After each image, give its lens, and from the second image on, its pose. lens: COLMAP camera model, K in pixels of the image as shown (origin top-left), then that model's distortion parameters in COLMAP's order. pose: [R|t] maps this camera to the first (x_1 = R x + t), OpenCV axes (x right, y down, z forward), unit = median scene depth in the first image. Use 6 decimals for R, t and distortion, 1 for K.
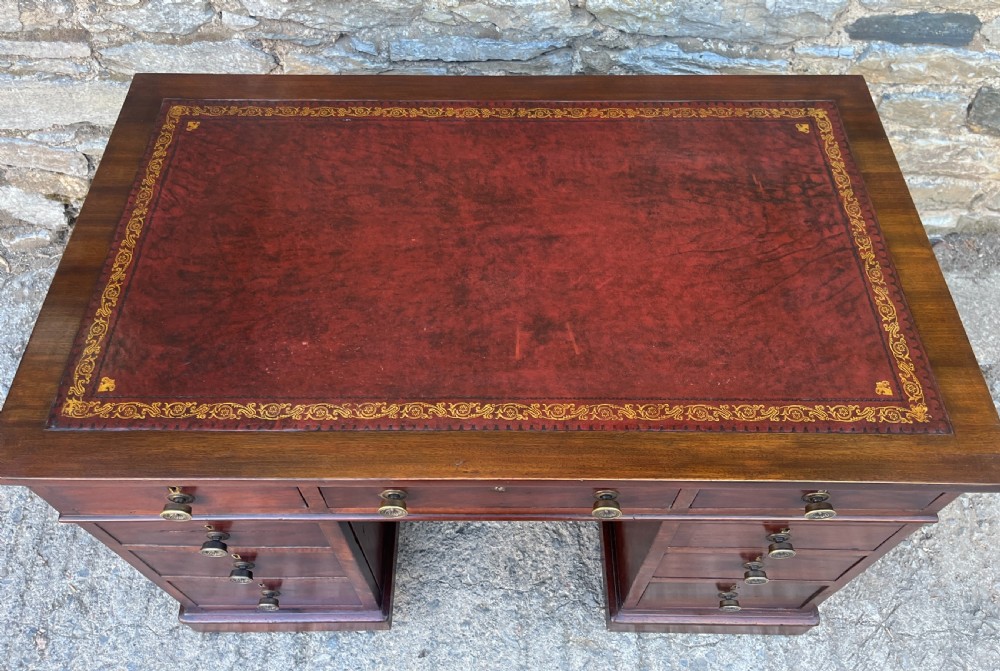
lens RADIAL K [[790.6, 0, 498.4], [0, 790.6, 280.0], [0, 0, 1]] dist [0.042256, -0.051779]
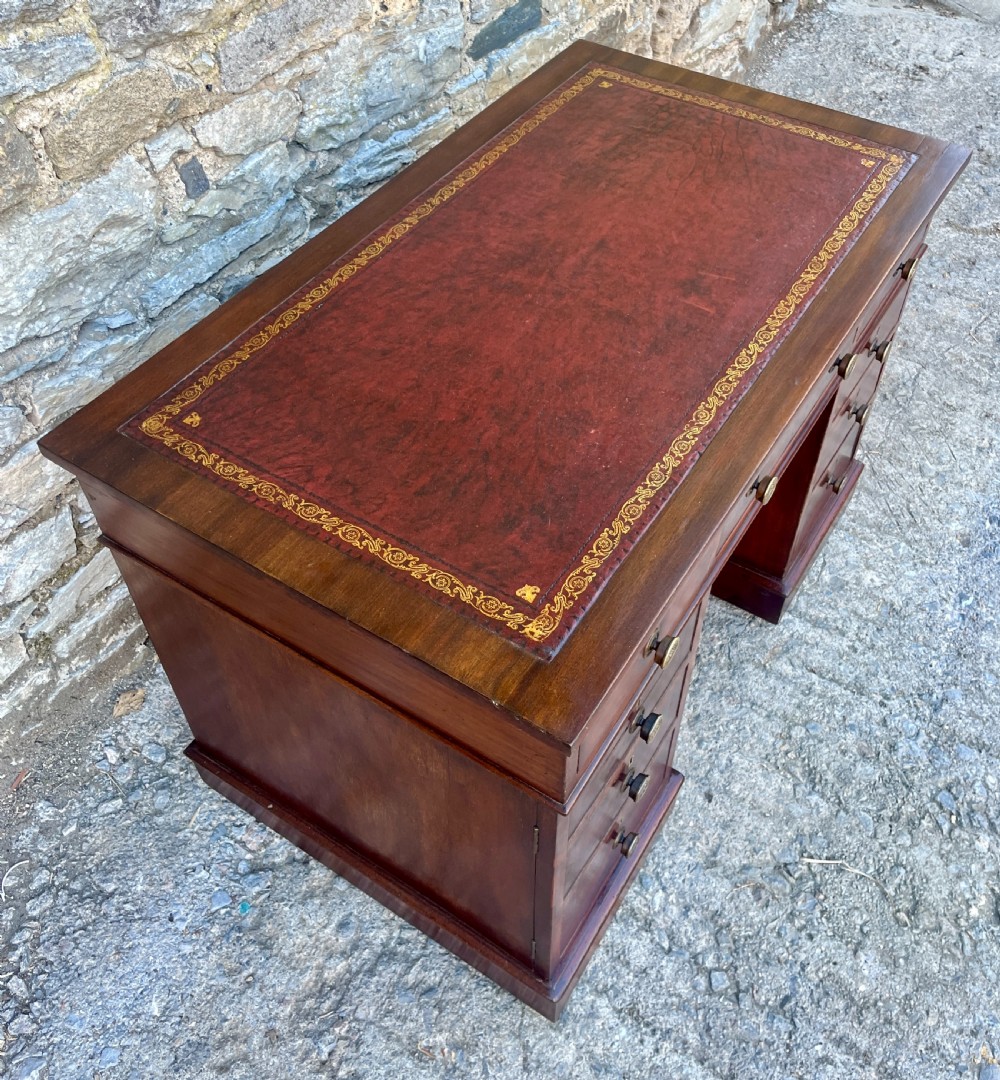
lens RADIAL K [[1036.2, 0, 509.5], [0, 1036.2, 461.5], [0, 0, 1]] dist [0.024845, 0.000000]
pose [[0.543927, -0.611439, 0.574705, -0.622183], [0.687111, 0.717675, 0.113234, -0.058627], [-0.481687, 0.333295, 0.810489, 0.081354]]
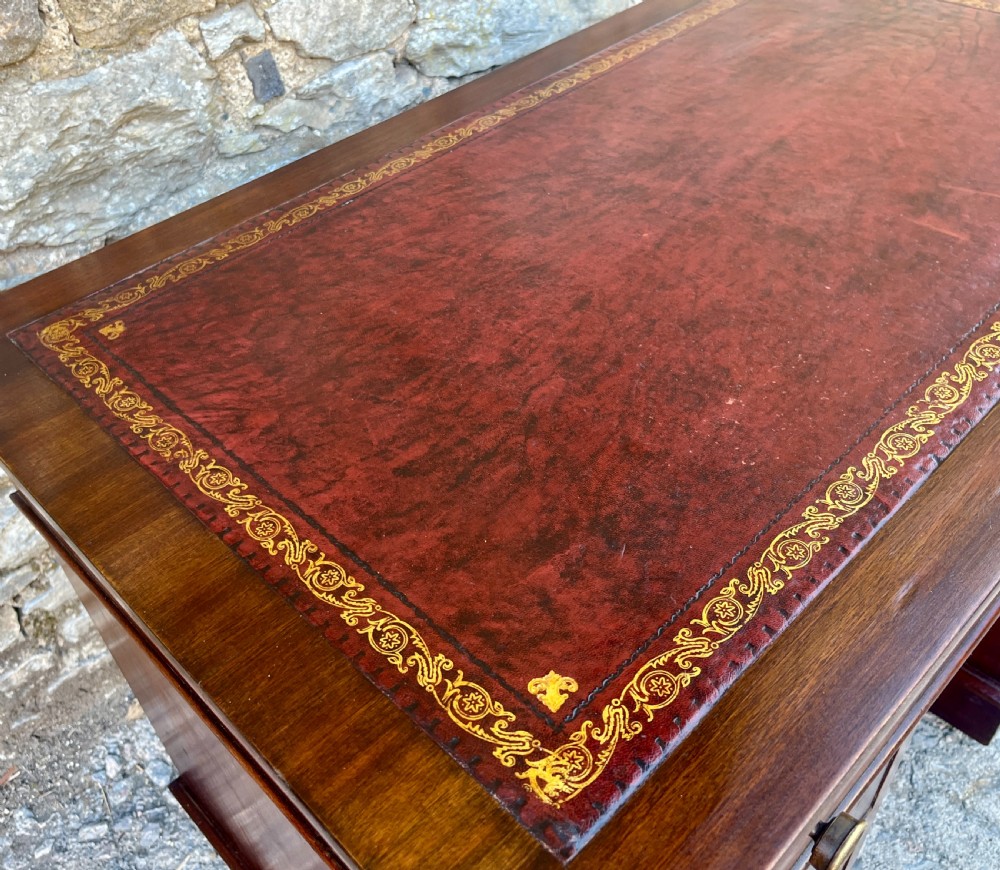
lens RADIAL K [[925.0, 0, 467.2], [0, 925.0, 424.7], [0, 0, 1]] dist [0.012589, 0.000000]
pose [[0.722235, -0.504814, 0.472799, -0.409523], [0.607554, 0.789730, -0.084879, 0.024463], [-0.330536, 0.348554, 0.877073, 0.355425]]
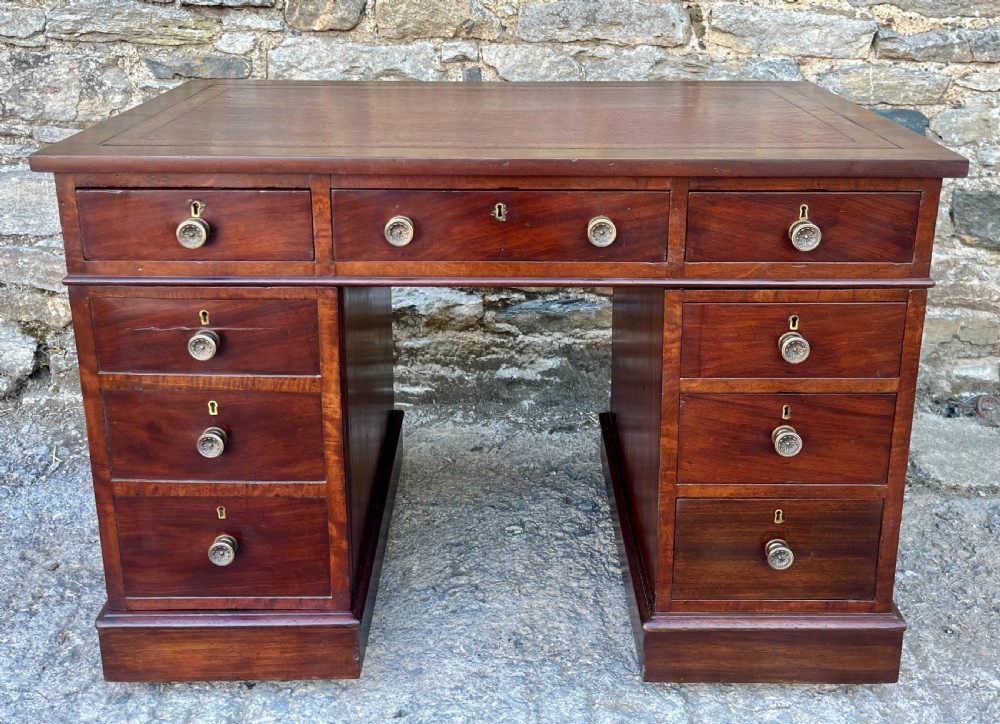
lens RADIAL K [[986.4, 0, 502.6], [0, 986.4, 247.8], [0, 0, 1]] dist [0.021952, 0.000000]
pose [[0.999994, -0.000679, 0.003282, -0.000678], [0.002522, 0.797437, -0.603396, 0.673071], [-0.002207, 0.603401, 0.797435, -0.007930]]
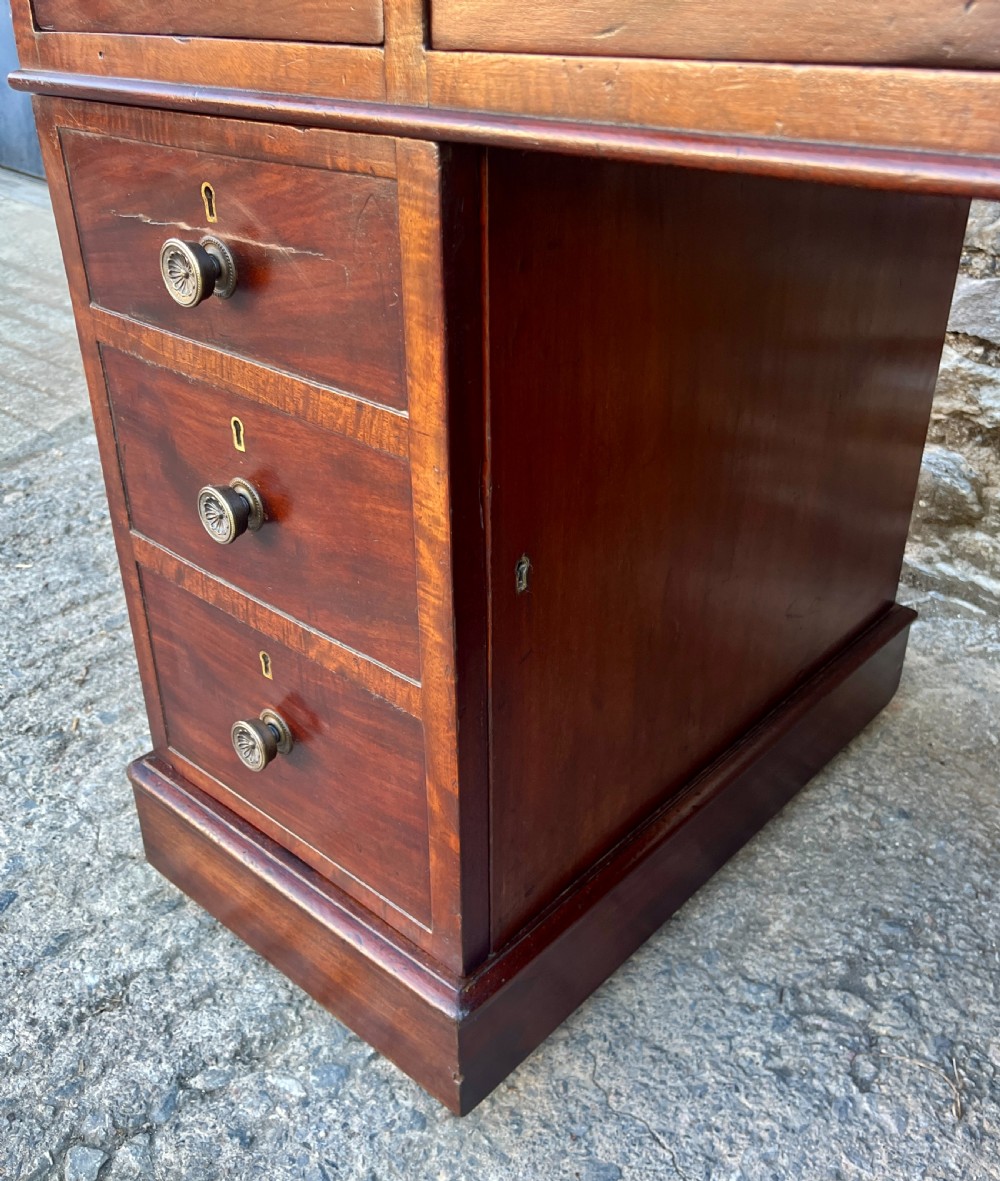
lens RADIAL K [[1102.5, 0, 529.5], [0, 1102.5, 560.6], [0, 0, 1]] dist [0.014738, 0.000000]
pose [[0.758298, 0.297700, -0.579964, 0.088749], [-0.530649, 0.798642, -0.283871, 0.360353], [0.378676, 0.523016, 0.763583, 0.514402]]
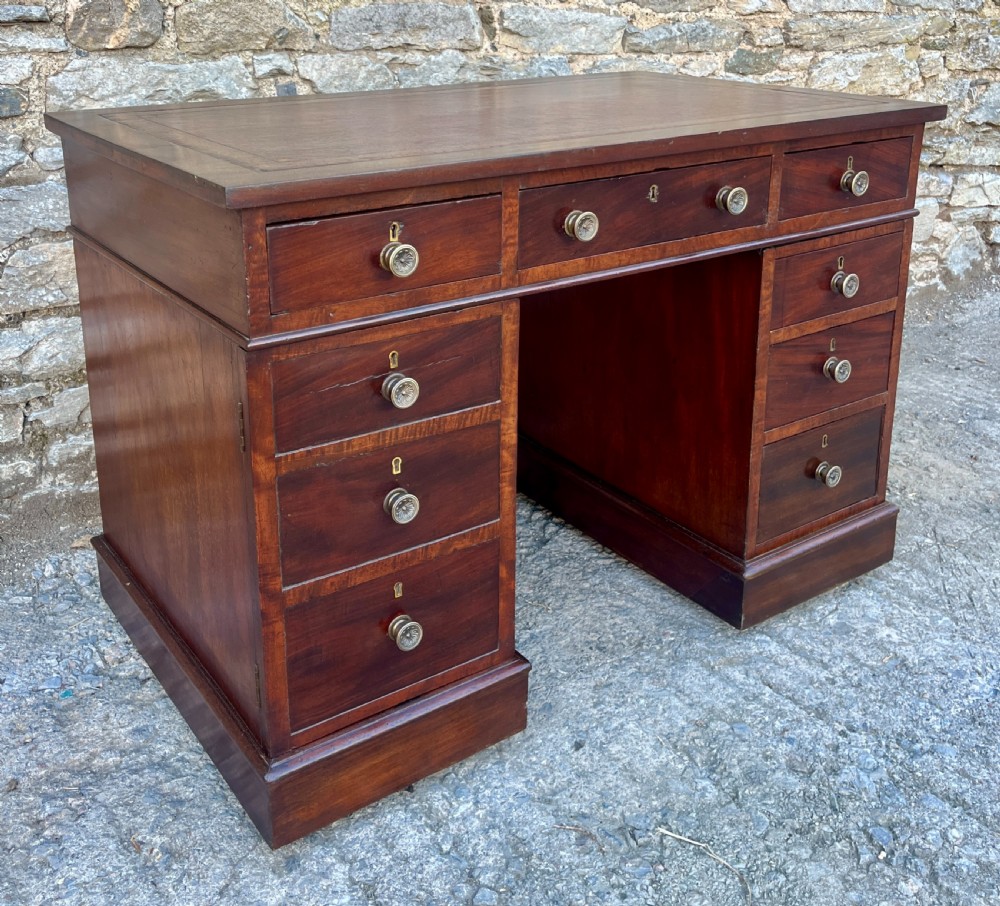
lens RADIAL K [[1084.8, 0, 459.6], [0, 1084.8, 295.7], [0, 0, 1]] dist [0.020669, 0.000000]
pose [[0.830763, -0.165552, 0.531438, -0.620317], [0.456044, 0.749855, -0.479313, 0.576977], [-0.319150, 0.640554, 0.698451, 0.103278]]
